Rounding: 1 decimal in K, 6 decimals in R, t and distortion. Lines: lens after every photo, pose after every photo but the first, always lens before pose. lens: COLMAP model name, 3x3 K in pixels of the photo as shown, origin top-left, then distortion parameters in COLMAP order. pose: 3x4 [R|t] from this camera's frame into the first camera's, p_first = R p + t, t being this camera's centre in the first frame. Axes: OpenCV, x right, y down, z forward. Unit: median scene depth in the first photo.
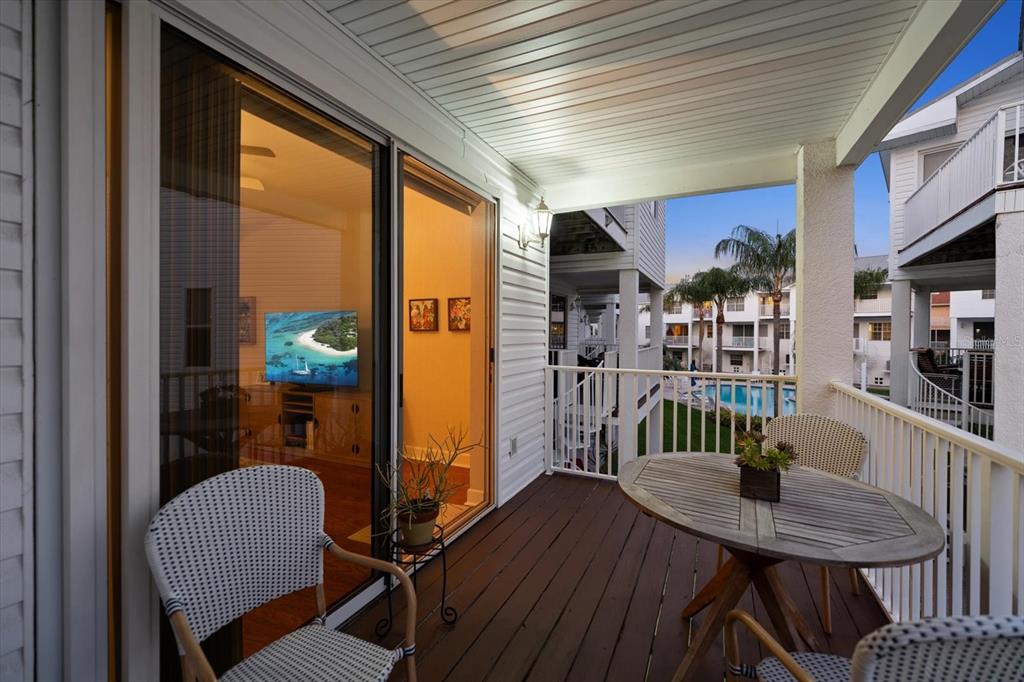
lens RADIAL K [[424.6, 0, 517.0], [0, 424.6, 335.3], [0, 0, 1]] dist [-0.000001, -0.000193]
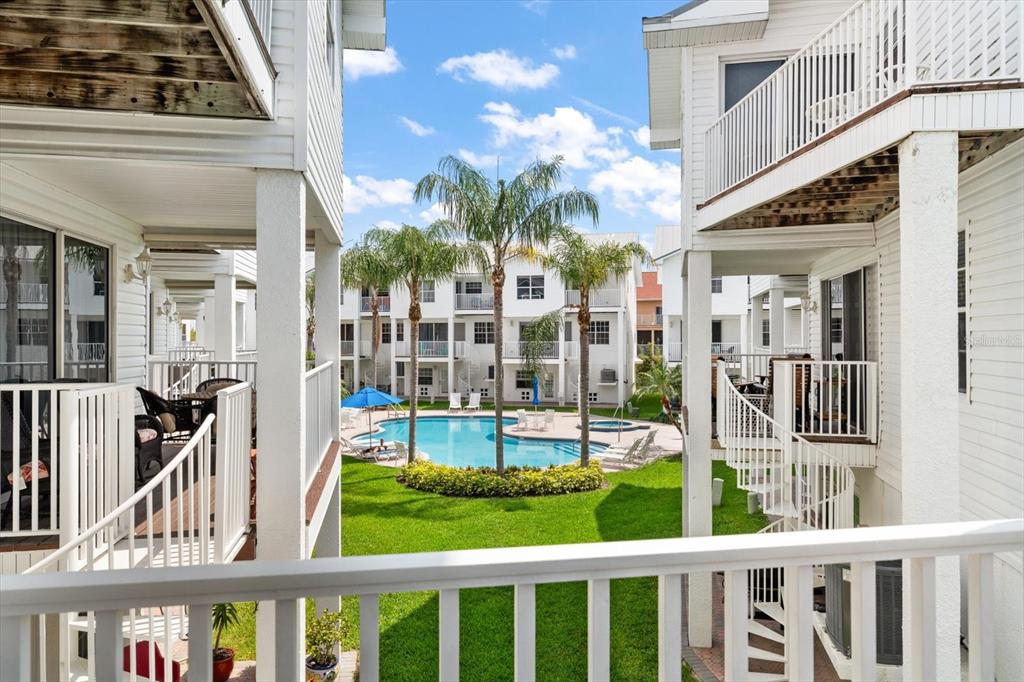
lens RADIAL K [[685.2, 0, 511.5], [0, 685.2, 336.3], [0, 0, 1]] dist [0.009454, 0.003353]
pose [[0.814547, -0.005880, 0.580068, 0.032158], [0.009559, 0.999949, -0.003287, 0.000563], [-0.580019, 0.008222, 0.814562, 0.169344]]
